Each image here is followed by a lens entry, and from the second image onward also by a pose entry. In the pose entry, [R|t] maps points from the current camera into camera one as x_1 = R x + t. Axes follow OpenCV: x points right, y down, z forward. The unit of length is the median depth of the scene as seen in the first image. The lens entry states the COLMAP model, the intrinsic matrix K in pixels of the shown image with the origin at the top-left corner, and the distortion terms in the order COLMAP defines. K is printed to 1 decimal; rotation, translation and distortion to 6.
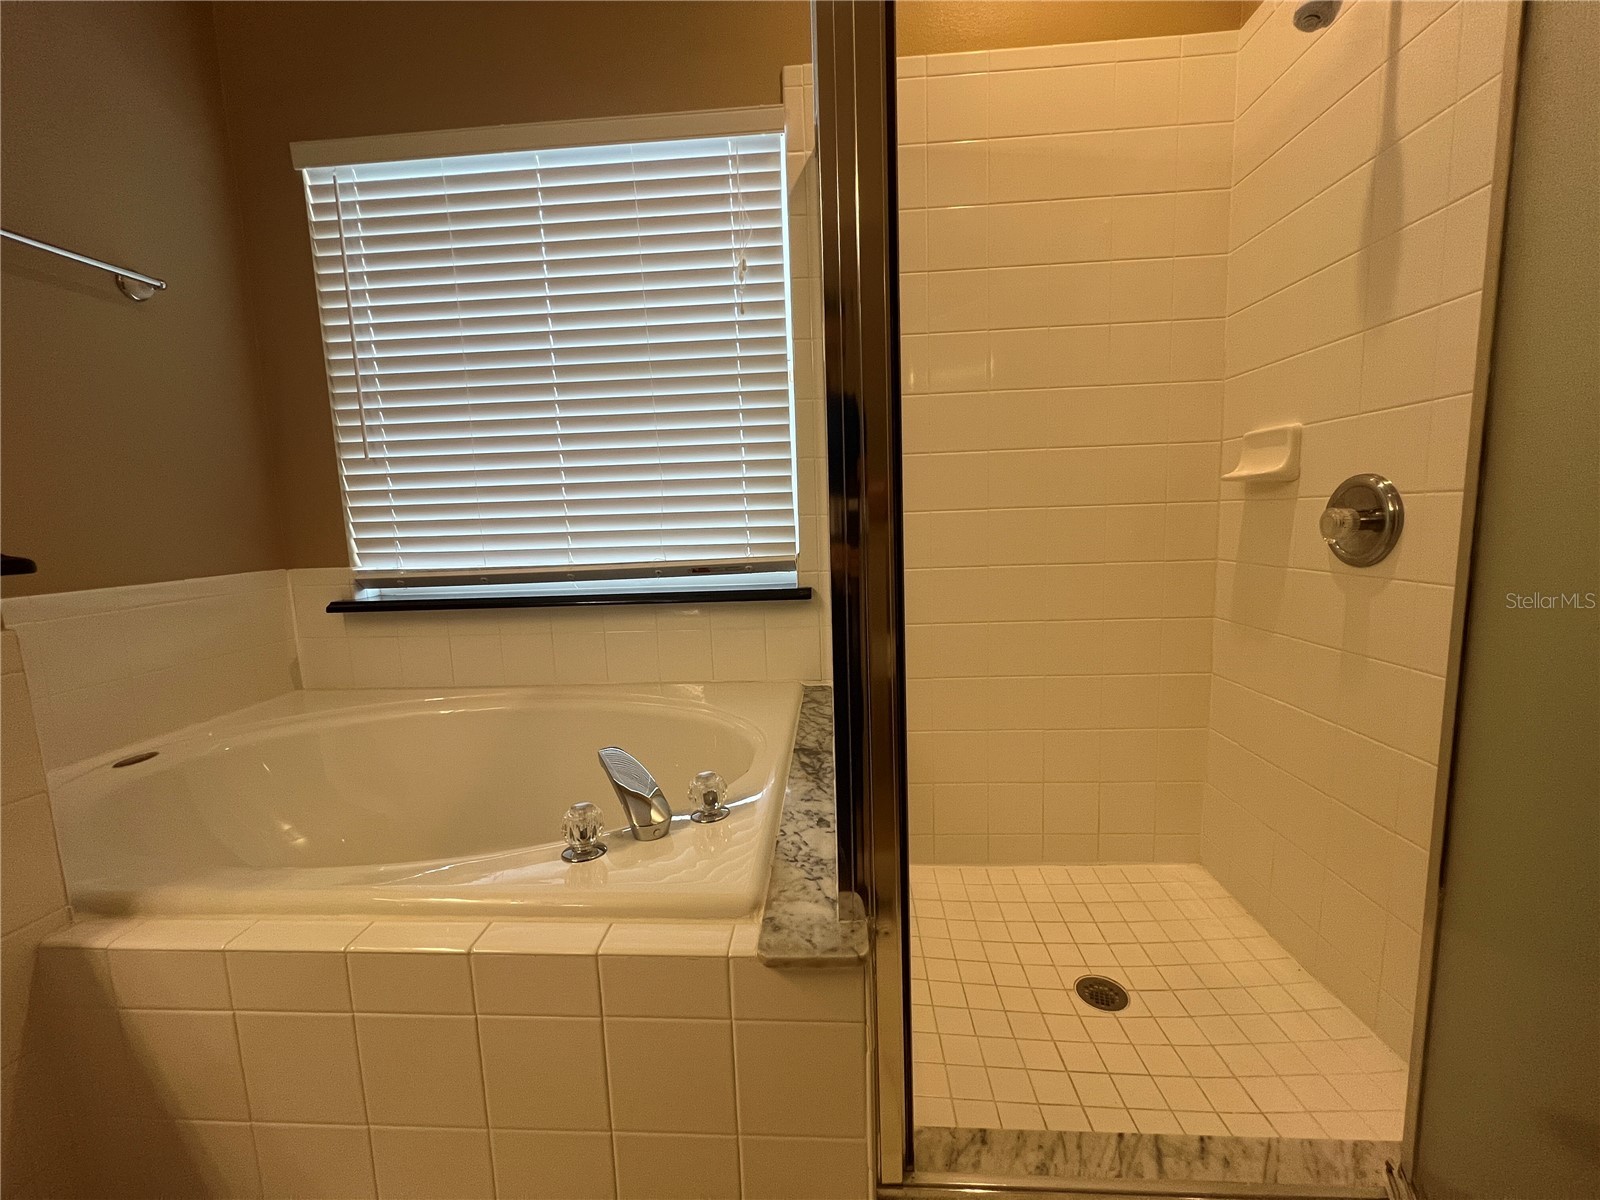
lens RADIAL K [[641.4, 0, 801.5], [0, 641.4, 599.2], [0, 0, 1]] dist [0.001950, 0.000312]
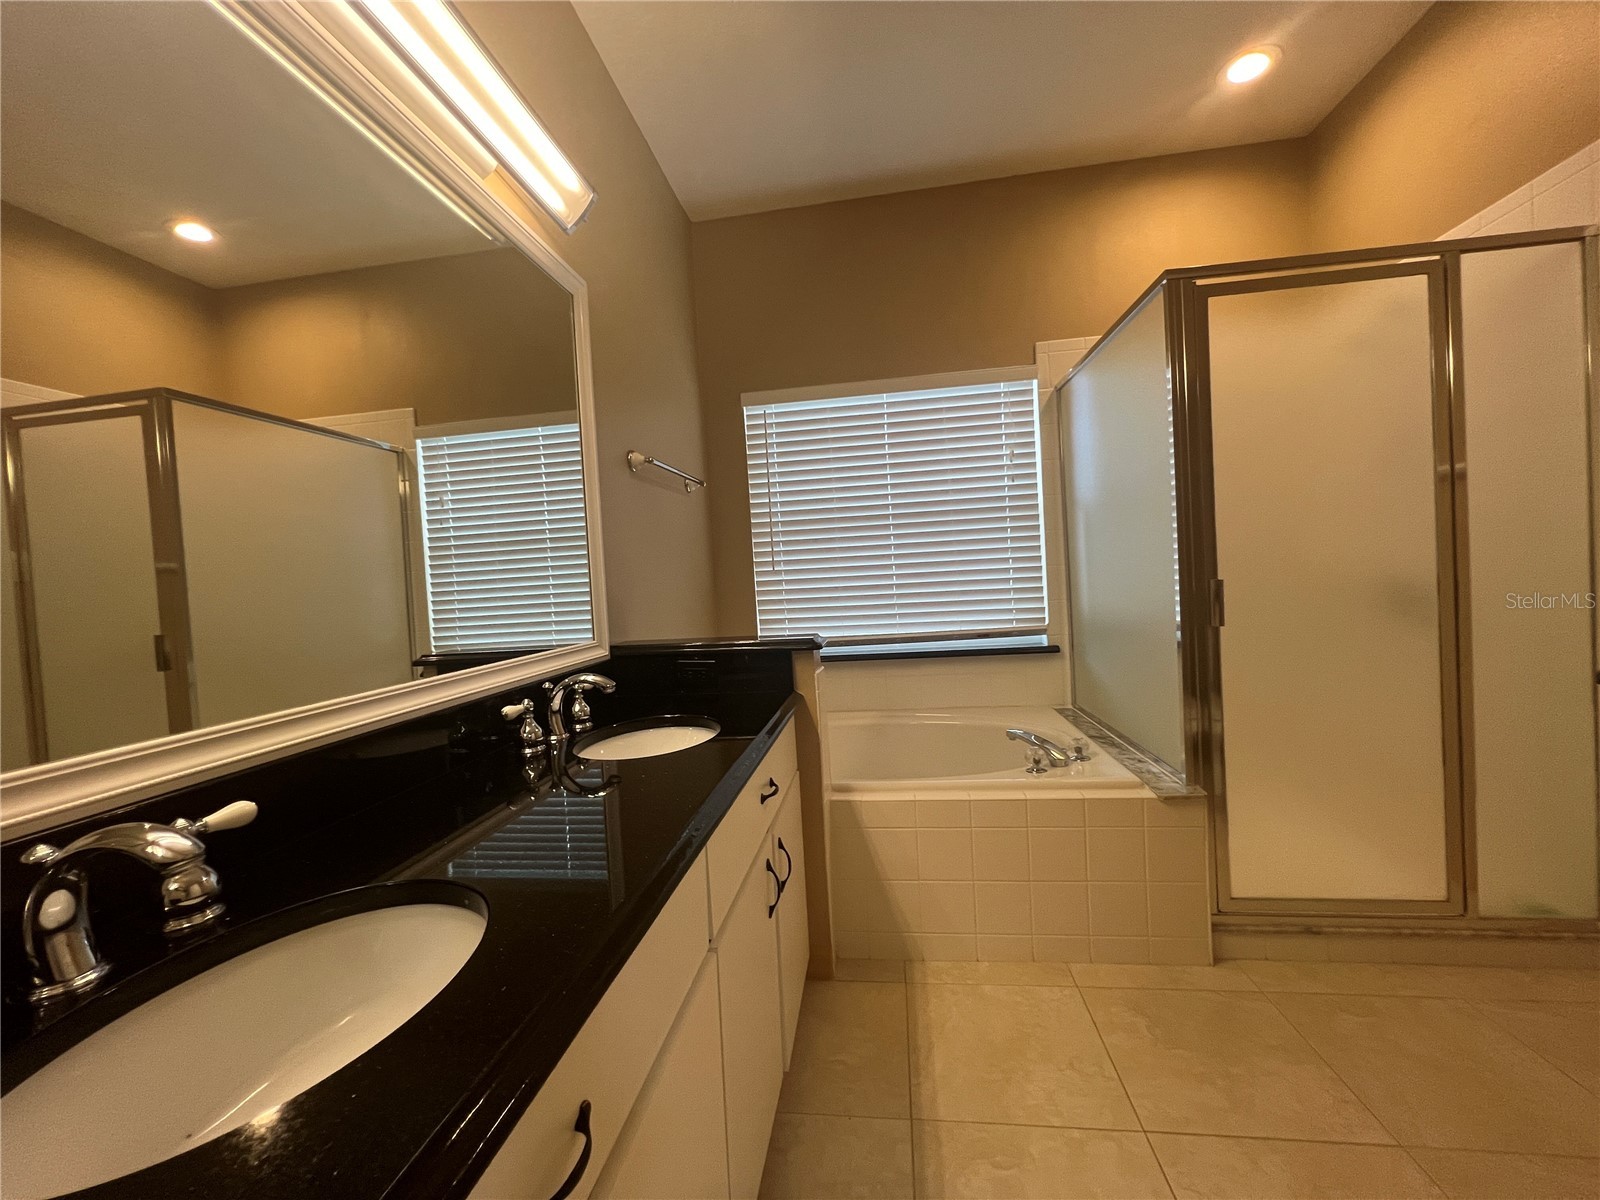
lens RADIAL K [[642.4, 0, 793.8], [0, 642.4, 602.5], [0, 0, 1]] dist [-0.000875, -0.000069]
pose [[0.996860, -0.018262, -0.077052, -0.514920], [0.009837, 0.994066, -0.108334, 0.041850], [0.078573, 0.107236, 0.991124, -0.638550]]
